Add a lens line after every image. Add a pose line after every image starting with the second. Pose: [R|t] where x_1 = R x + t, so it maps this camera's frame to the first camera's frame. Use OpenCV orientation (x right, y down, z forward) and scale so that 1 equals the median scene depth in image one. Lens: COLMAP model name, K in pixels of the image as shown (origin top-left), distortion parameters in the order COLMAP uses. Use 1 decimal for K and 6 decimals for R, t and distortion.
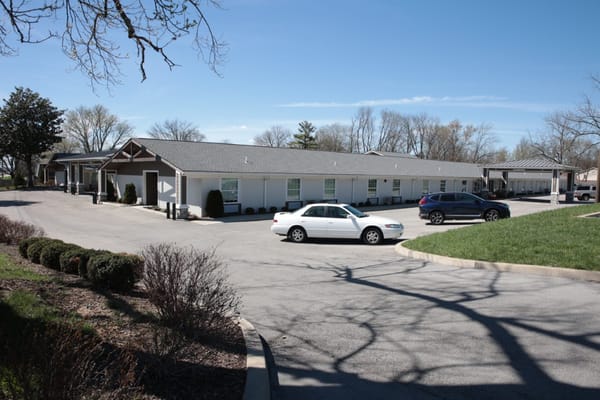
lens RADIAL K [[411.6, 0, 302.3], [0, 411.6, 200.2], [0, 0, 1]] dist [-0.129601, 0.096519]
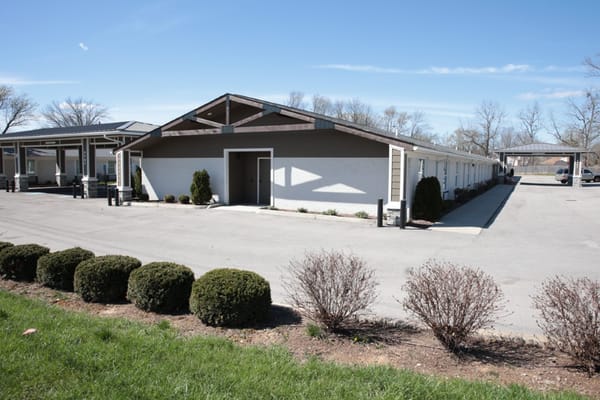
lens RADIAL K [[411.6, 0, 302.3], [0, 411.6, 200.2], [0, 0, 1]] dist [-0.129601, 0.096519]
pose [[0.957992, -0.034484, 0.284713, -0.260524], [0.027407, 0.999209, 0.028804, -0.005612], [-0.285481, -0.019791, 0.958180, 0.202938]]
